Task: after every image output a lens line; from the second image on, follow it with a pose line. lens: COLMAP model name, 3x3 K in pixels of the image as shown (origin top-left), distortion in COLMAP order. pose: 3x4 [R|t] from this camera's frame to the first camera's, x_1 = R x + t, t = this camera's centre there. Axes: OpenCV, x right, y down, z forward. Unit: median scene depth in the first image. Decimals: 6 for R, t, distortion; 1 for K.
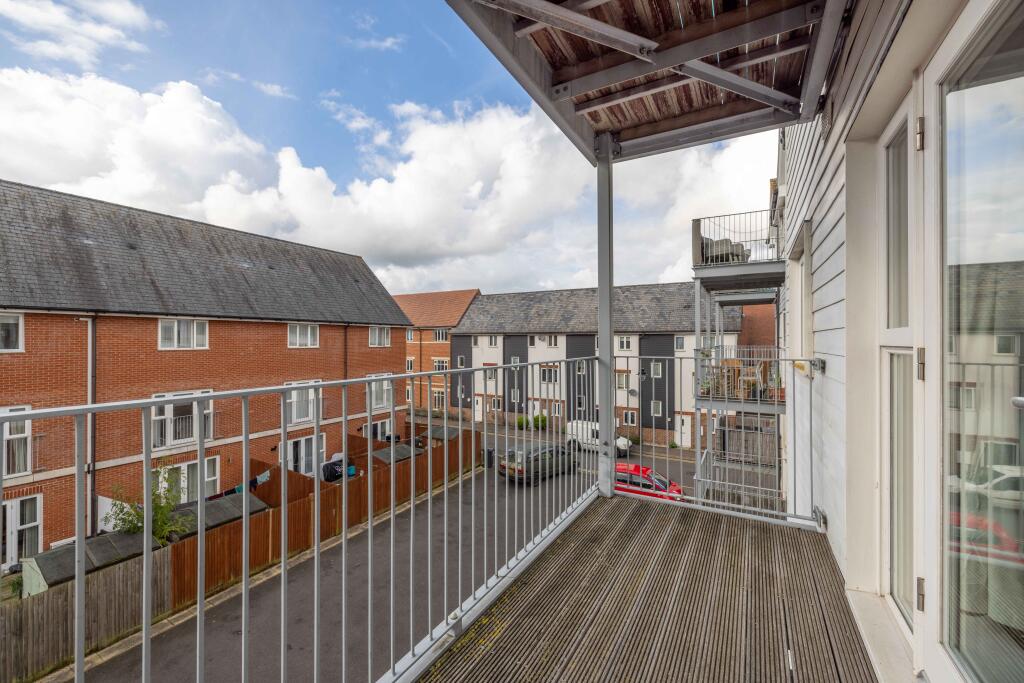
lens RADIAL K [[415.5, 0, 517.6], [0, 415.5, 340.3], [0, 0, 1]] dist [-0.011560, 0.000377]
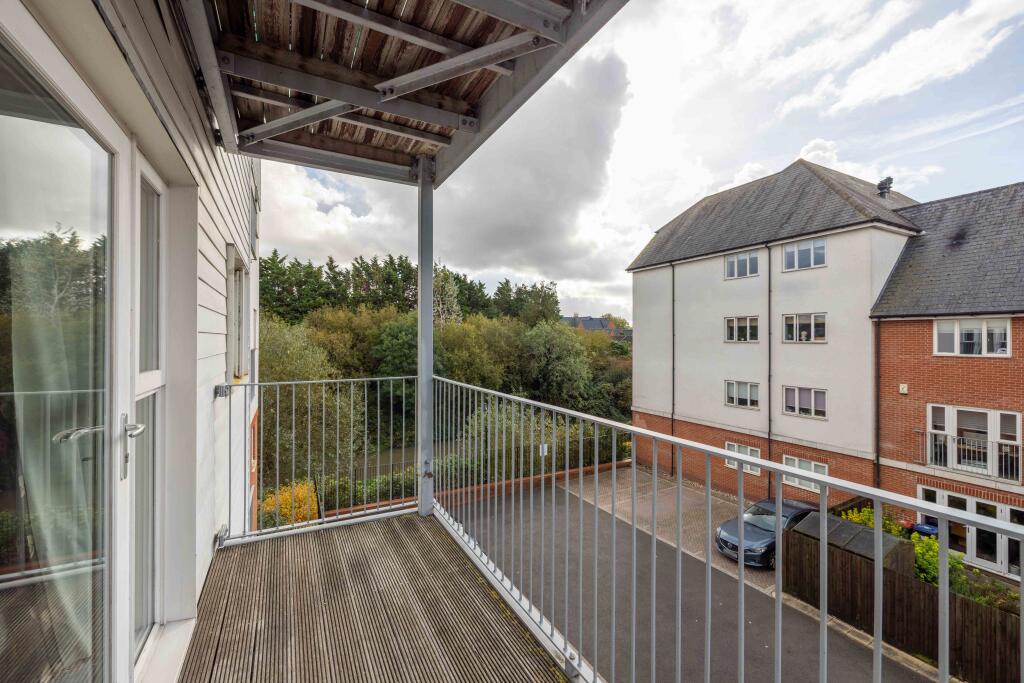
lens RADIAL K [[415.5, 0, 511.9], [0, 415.5, 340.8], [0, 0, 1]] dist [-0.011560, 0.000377]
pose [[-0.578089, -0.002472, -0.815970, 0.382985], [-0.005820, 0.999982, 0.001093, -0.003011], [0.815953, 0.005381, -0.578094, 0.771963]]
